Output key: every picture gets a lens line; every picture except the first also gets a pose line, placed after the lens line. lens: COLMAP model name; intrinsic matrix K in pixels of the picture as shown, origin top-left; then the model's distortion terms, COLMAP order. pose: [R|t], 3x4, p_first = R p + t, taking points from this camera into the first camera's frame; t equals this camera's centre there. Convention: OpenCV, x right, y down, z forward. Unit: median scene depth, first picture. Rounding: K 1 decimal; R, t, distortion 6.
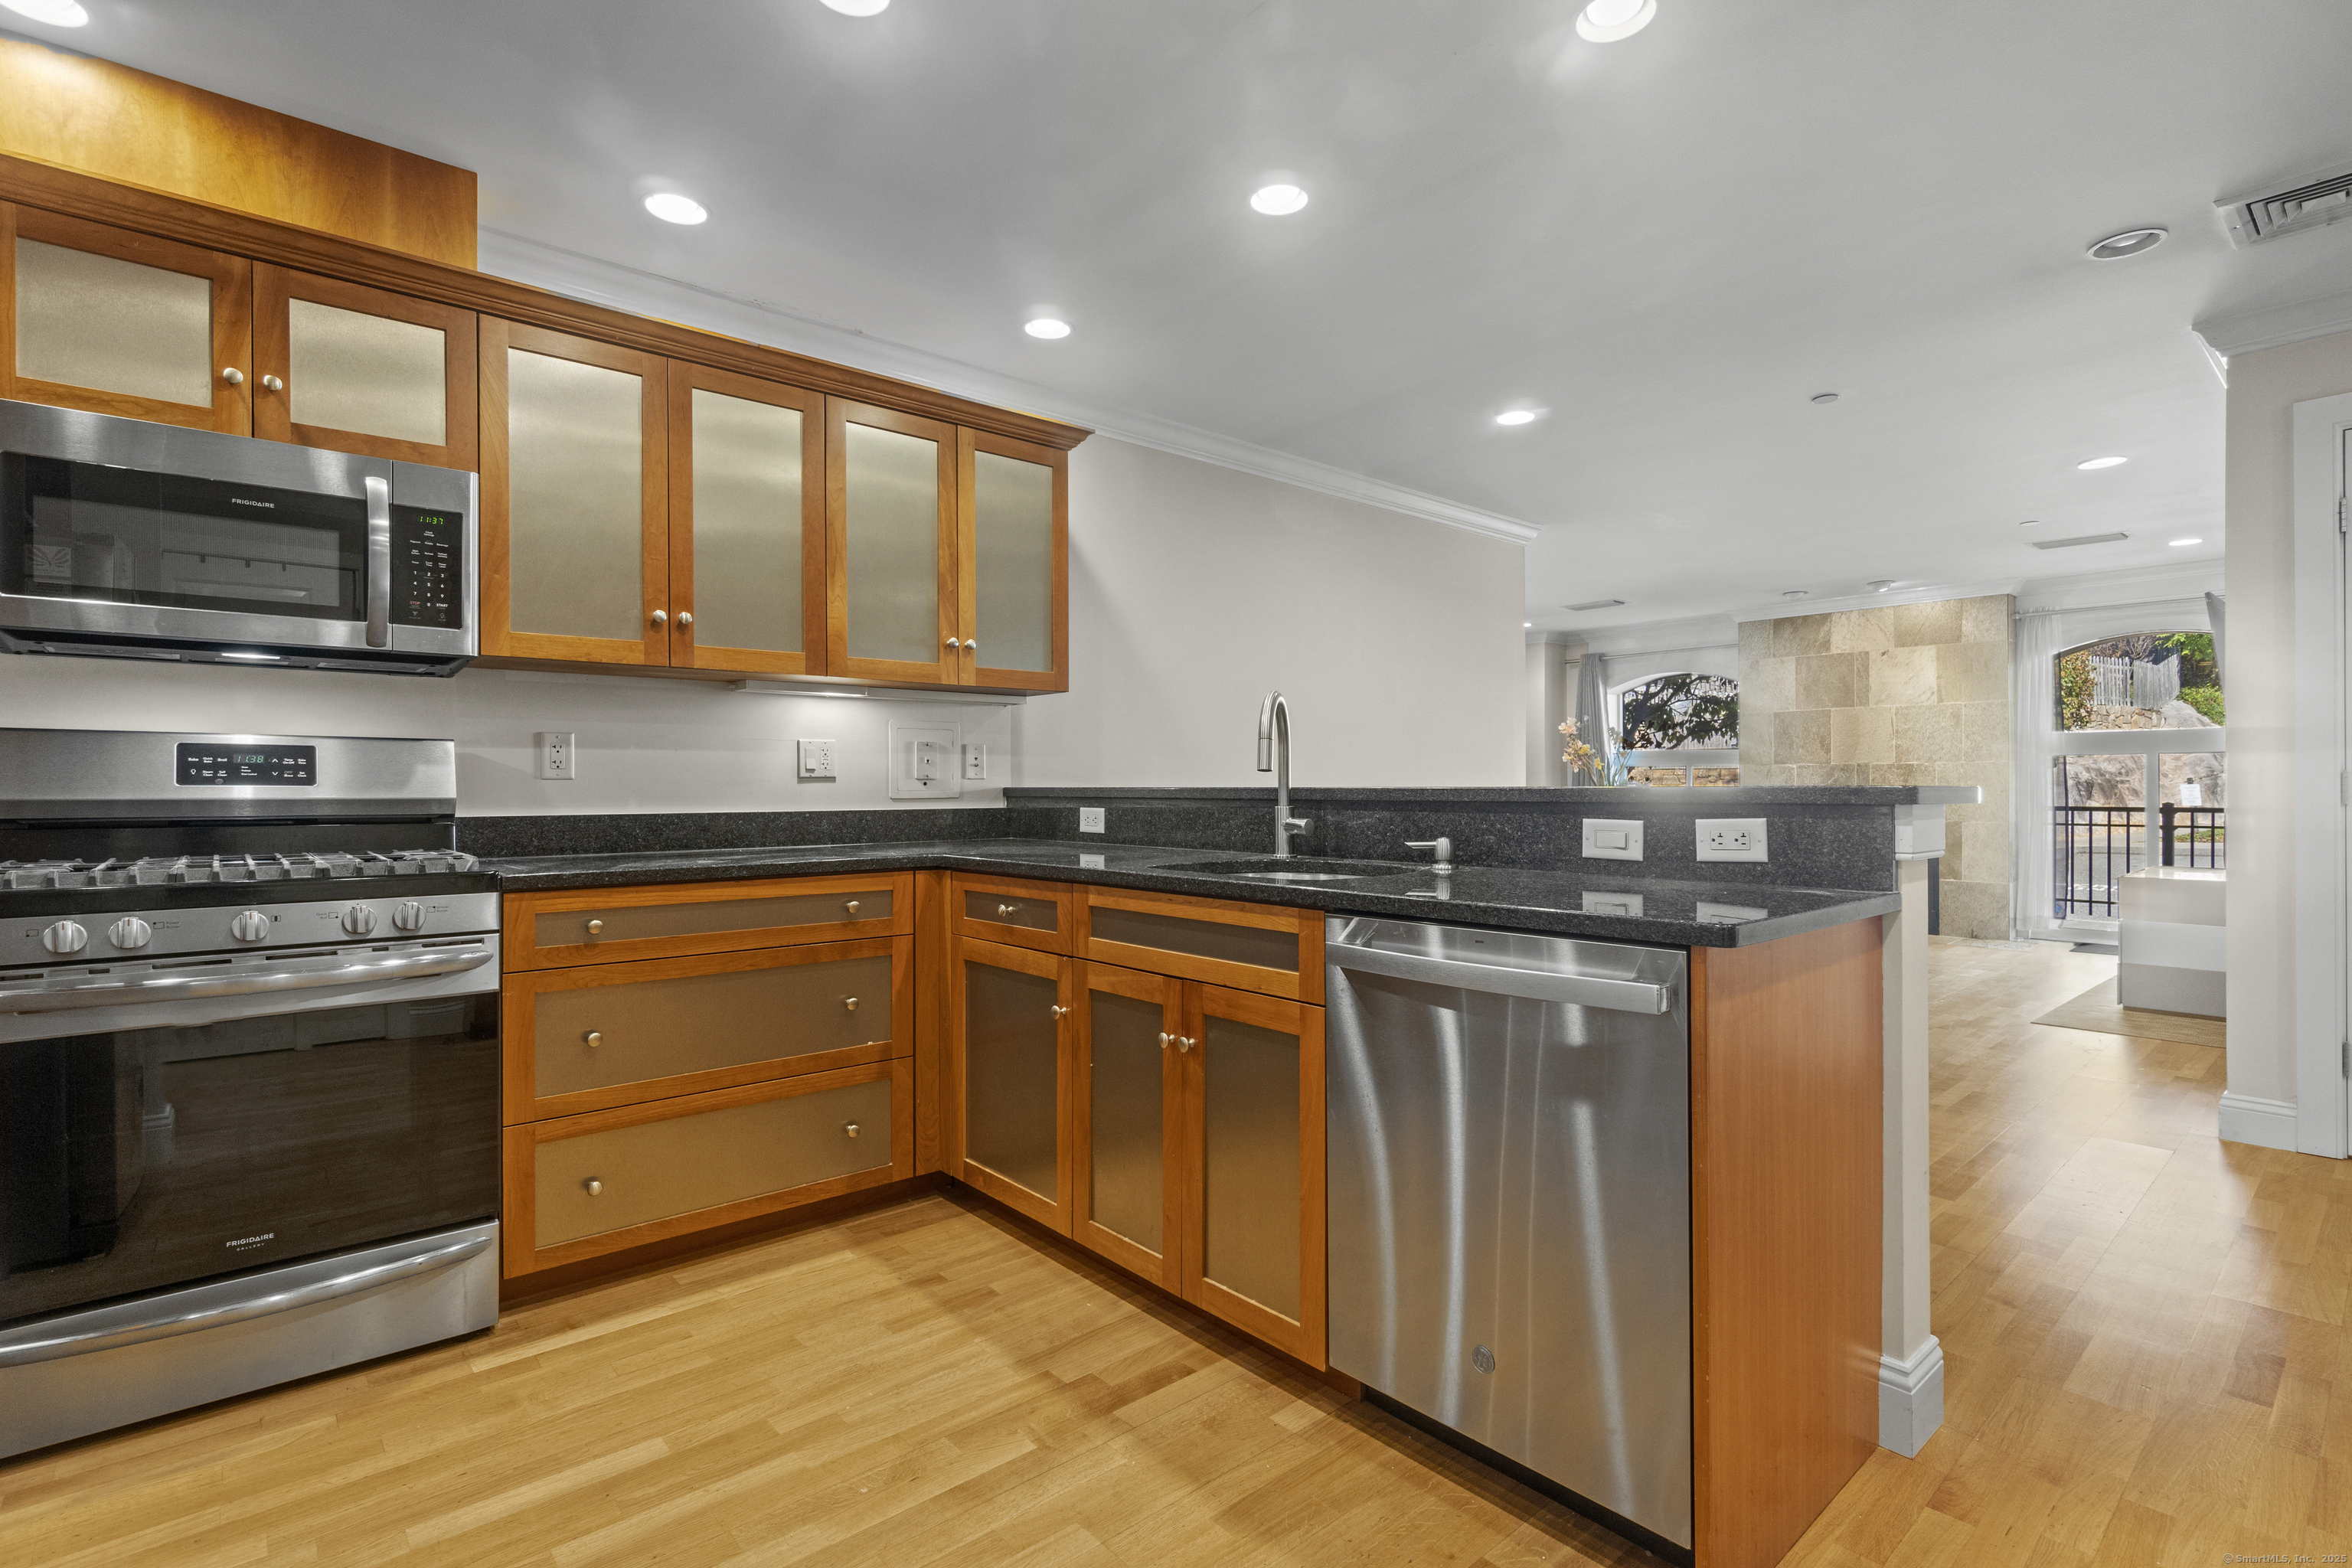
lens RADIAL K [[1113.2, 0, 1177.1], [0, 1113.2, 795.2], [0, 0, 1]] dist [0.003391, -0.001064]
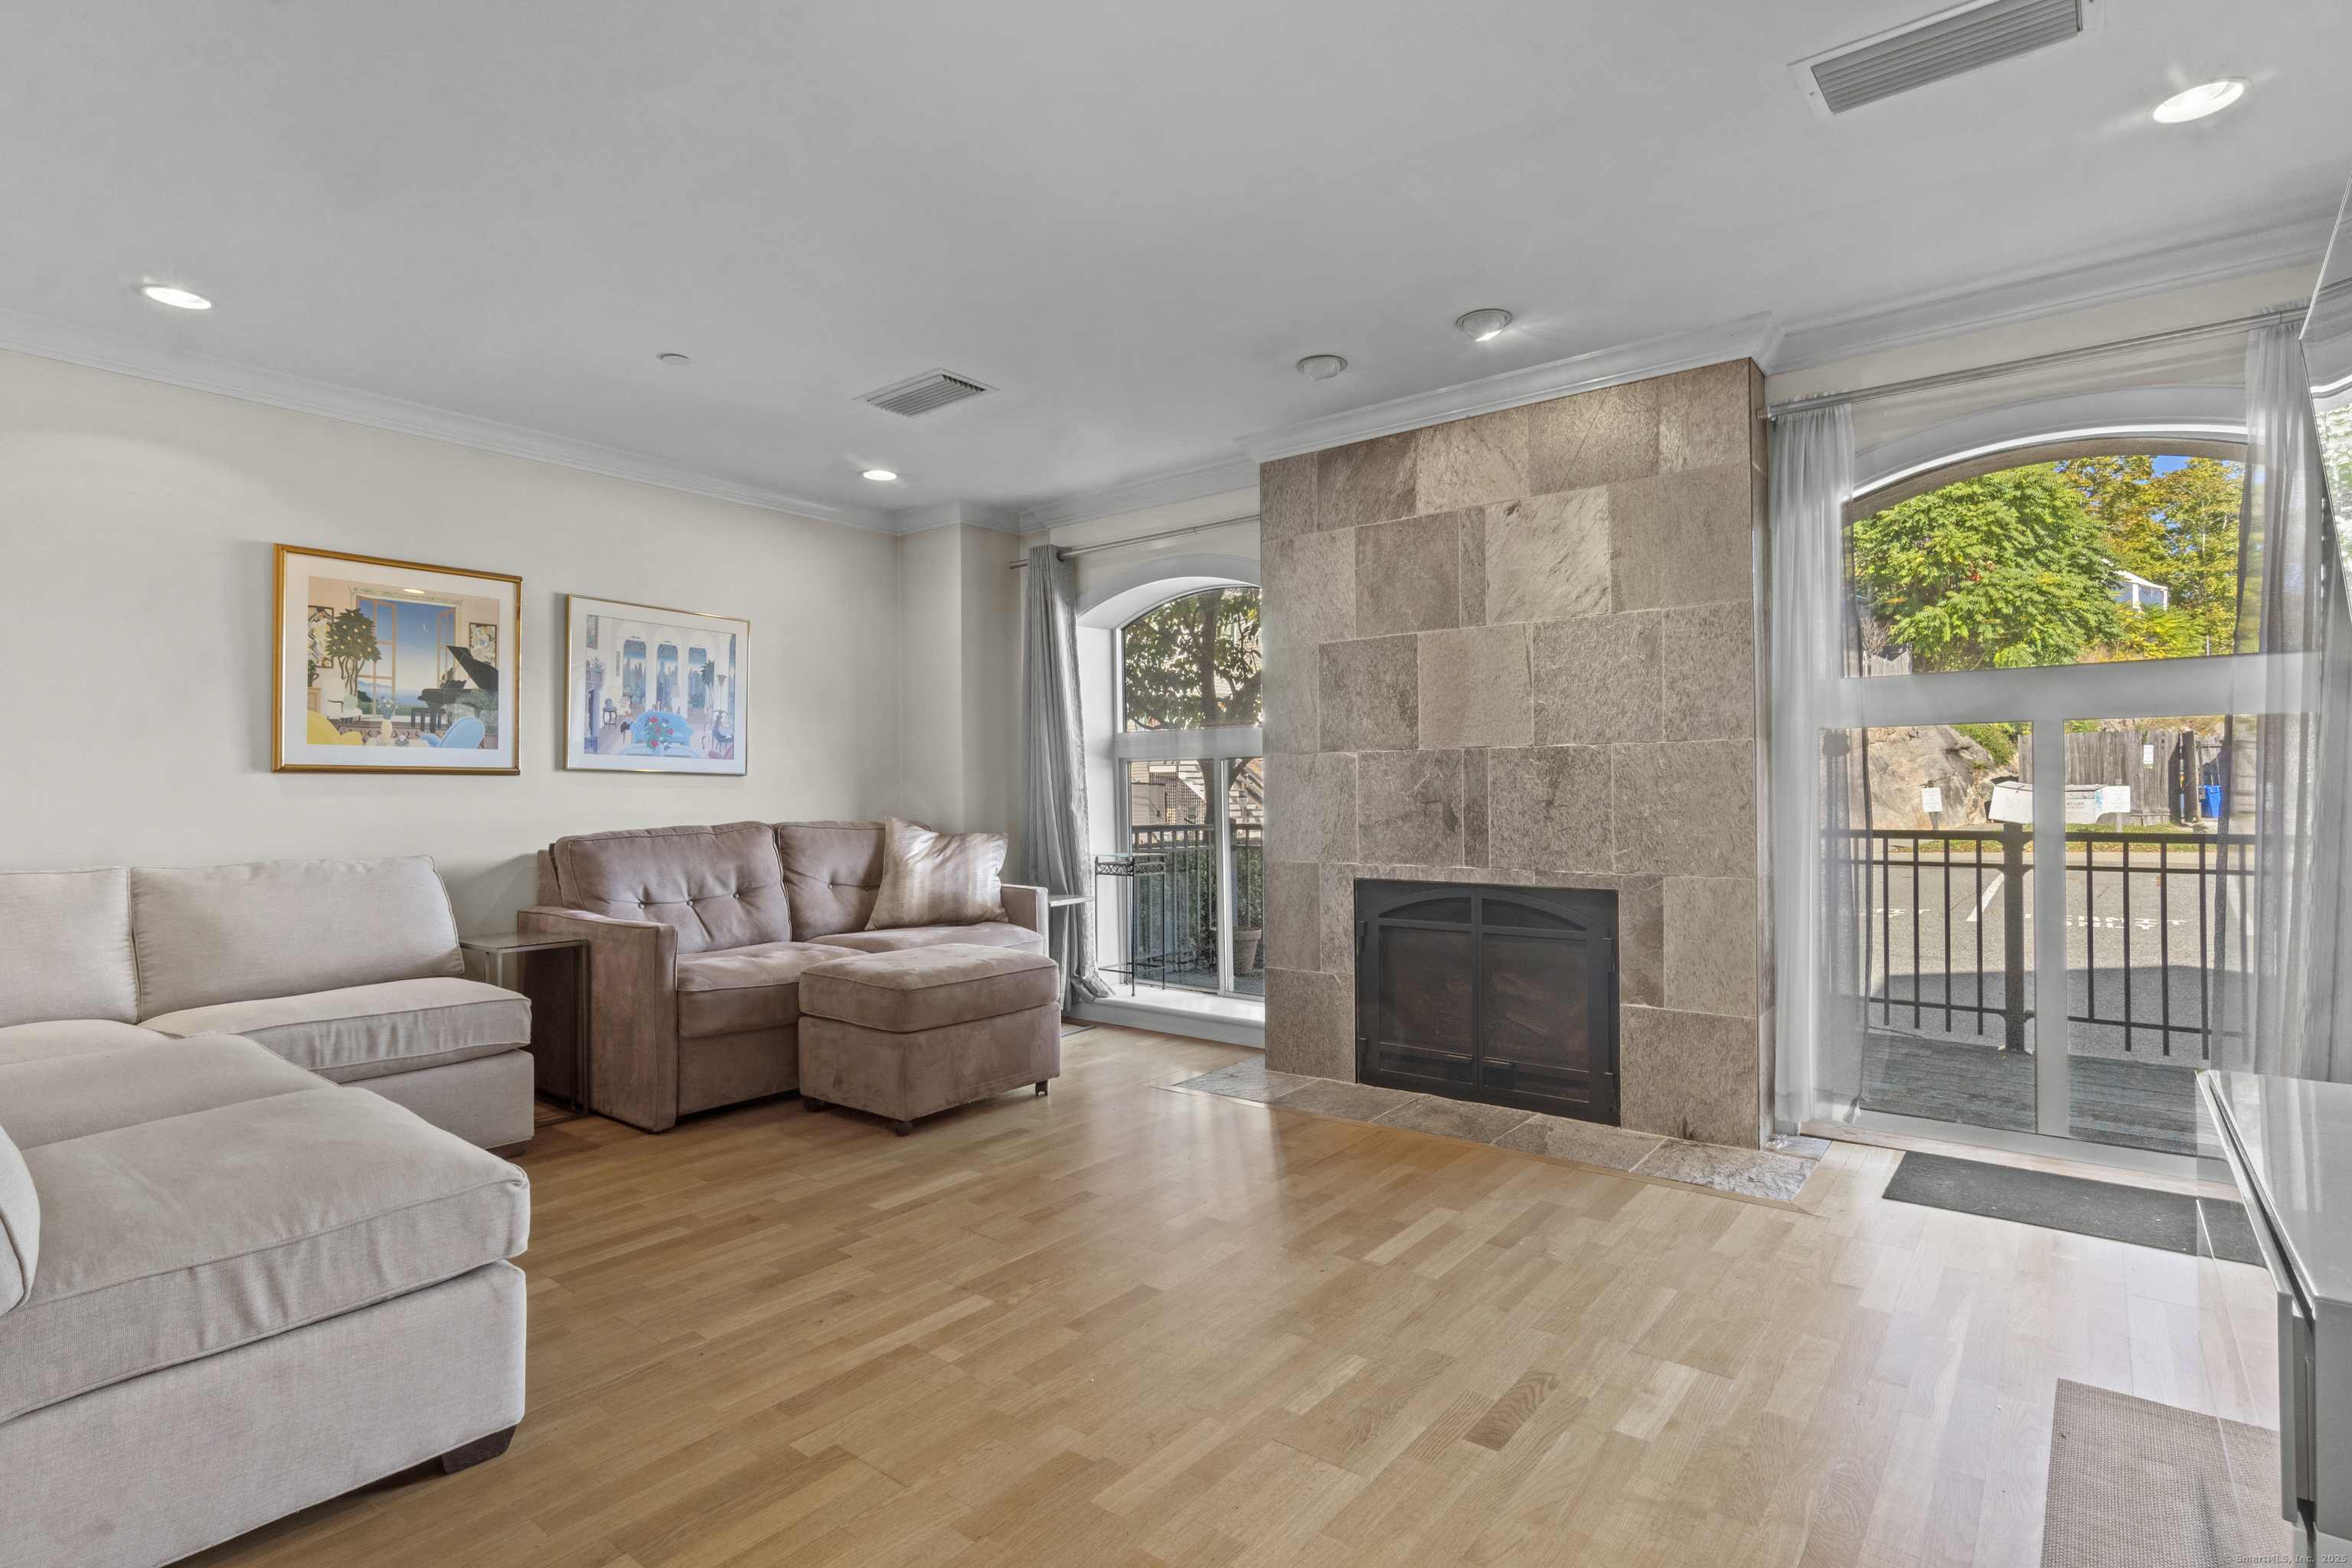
lens RADIAL K [[1155.8, 0, 1171.5], [0, 1155.8, 790.8], [0, 0, 1]] dist [-0.009177, 0.001143]
pose [[0.984781, -0.004272, 0.173745, 0.901821], [0.005965, 0.999940, -0.009224, -0.014848], [-0.173695, 0.010120, 0.984747, 1.213289]]
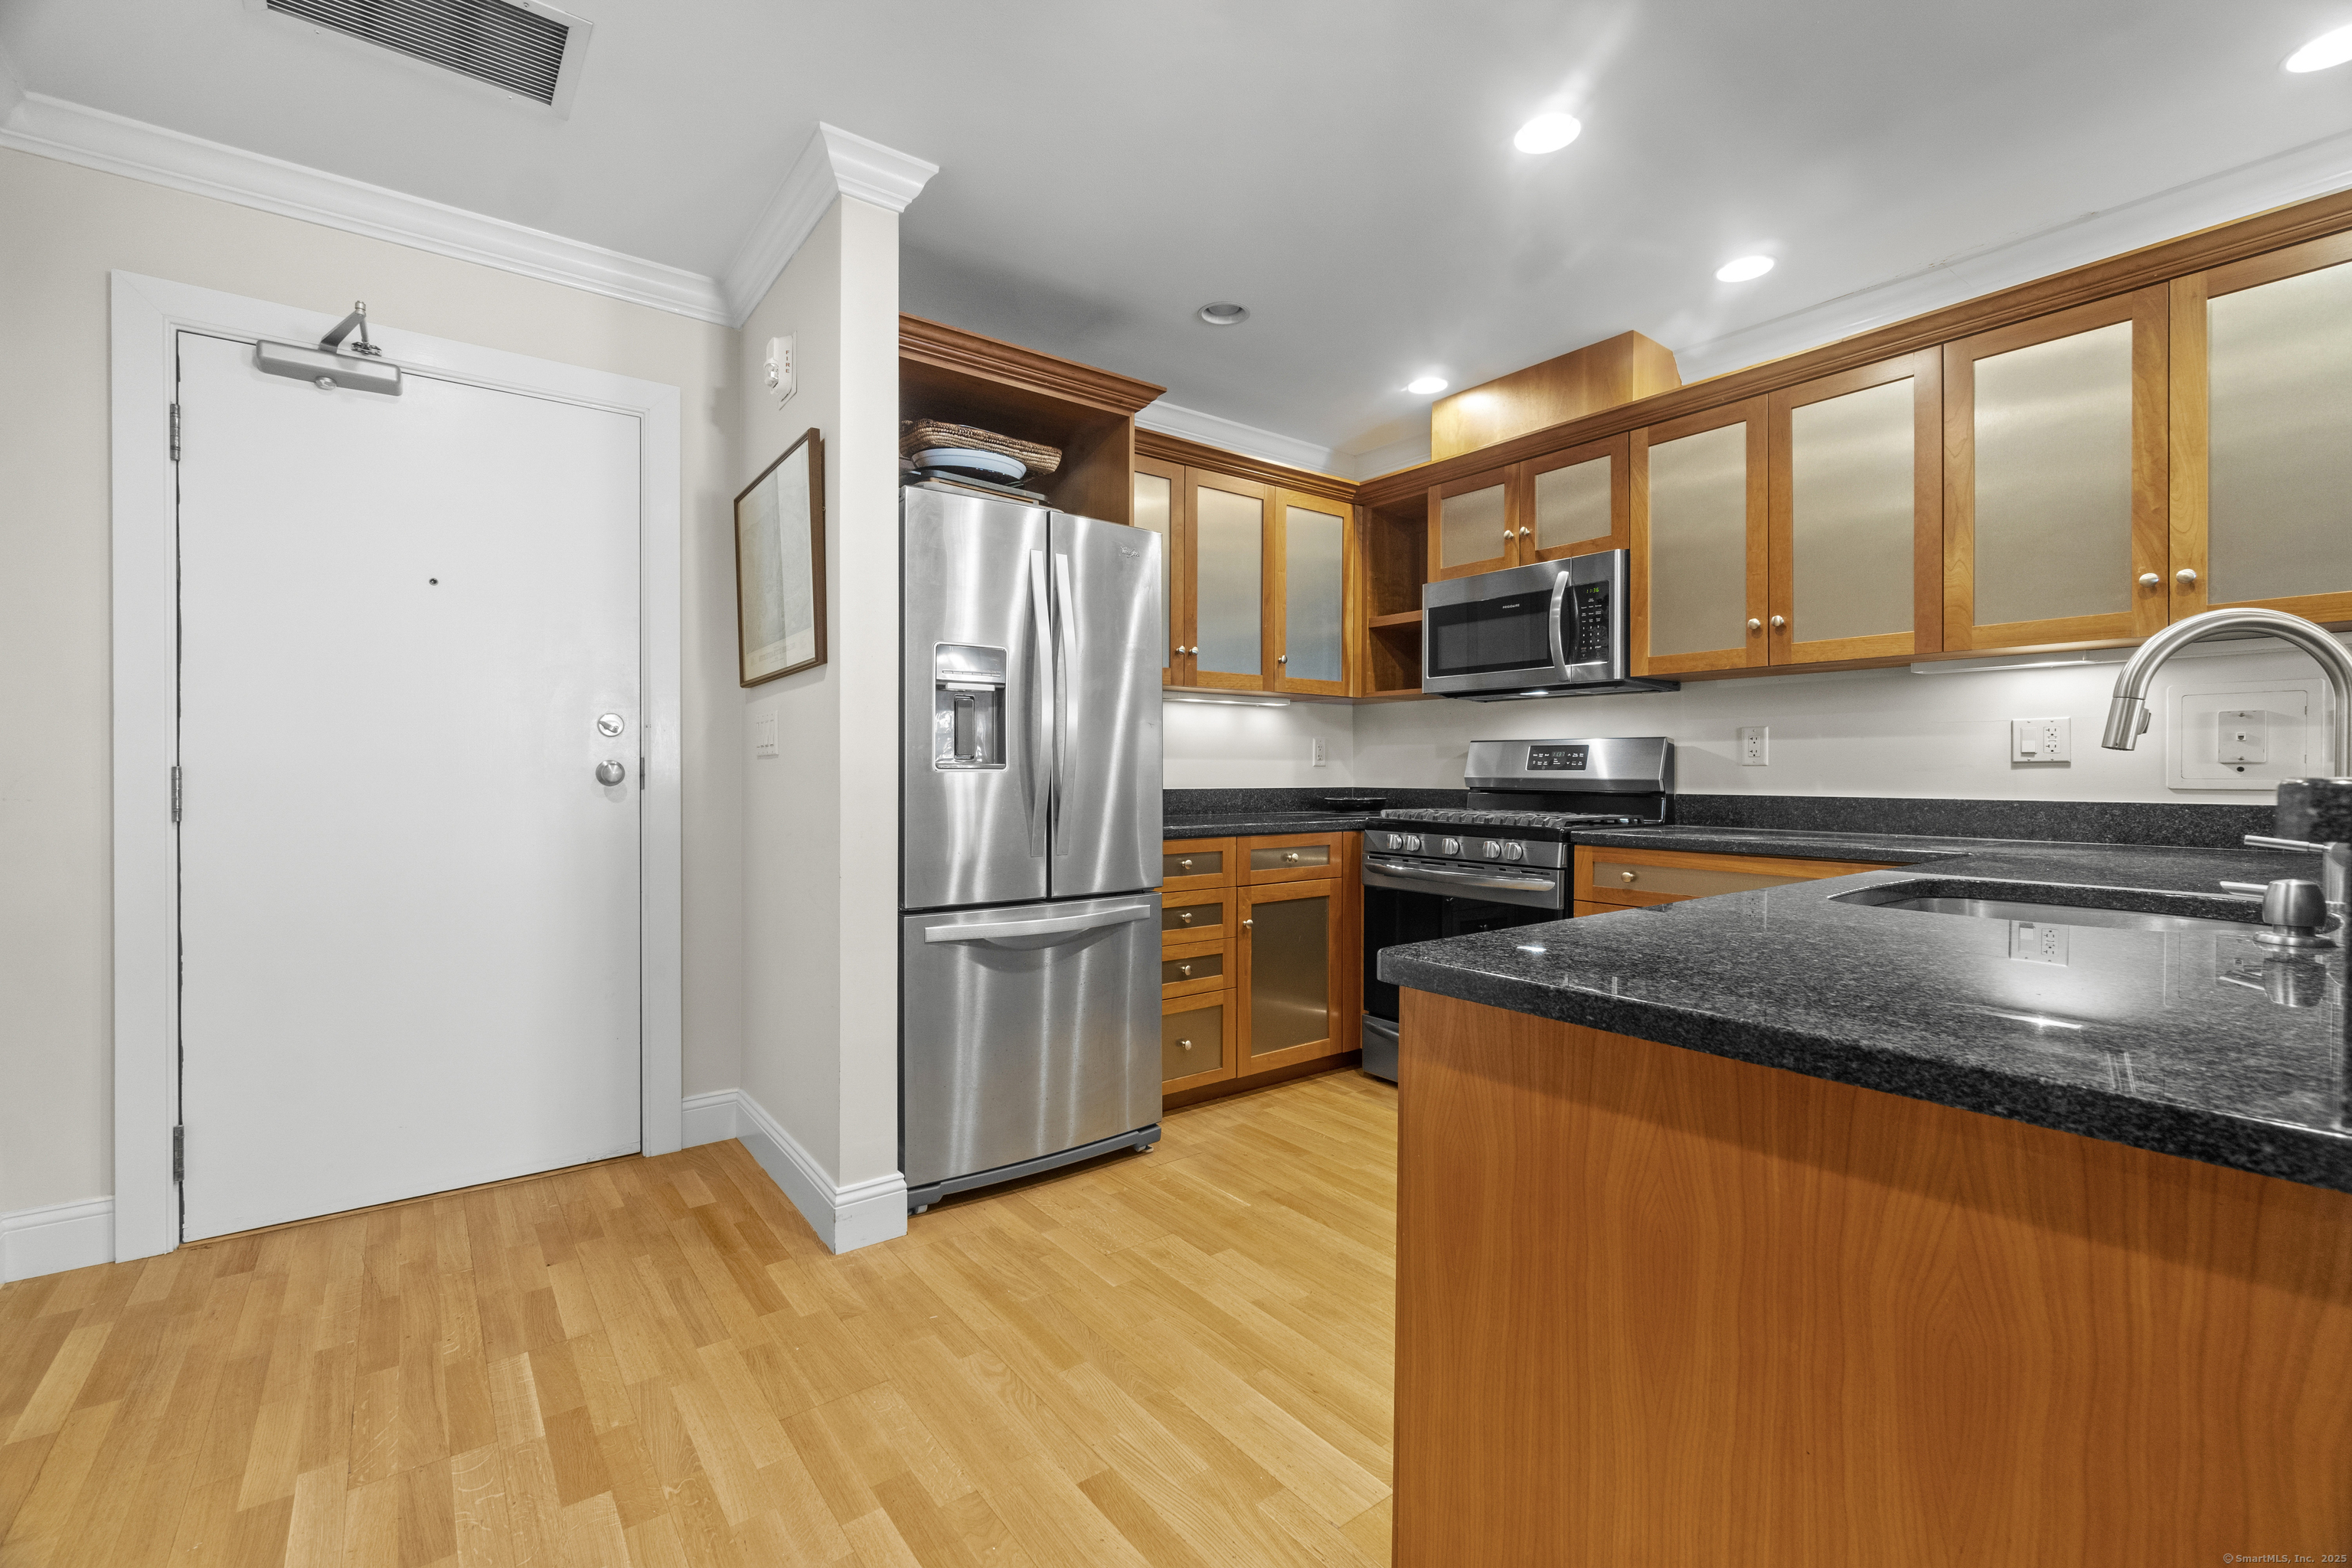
lens RADIAL K [[1017.7, 0, 1163.5], [0, 1017.7, 779.2], [0, 0, 1]] dist [-0.002507, 0.000239]
pose [[-0.070180, 0.011087, -0.997473, 0.463382], [-0.009357, 0.999887, 0.011773, -0.005210], [0.997490, 0.010160, -0.070068, 0.346218]]
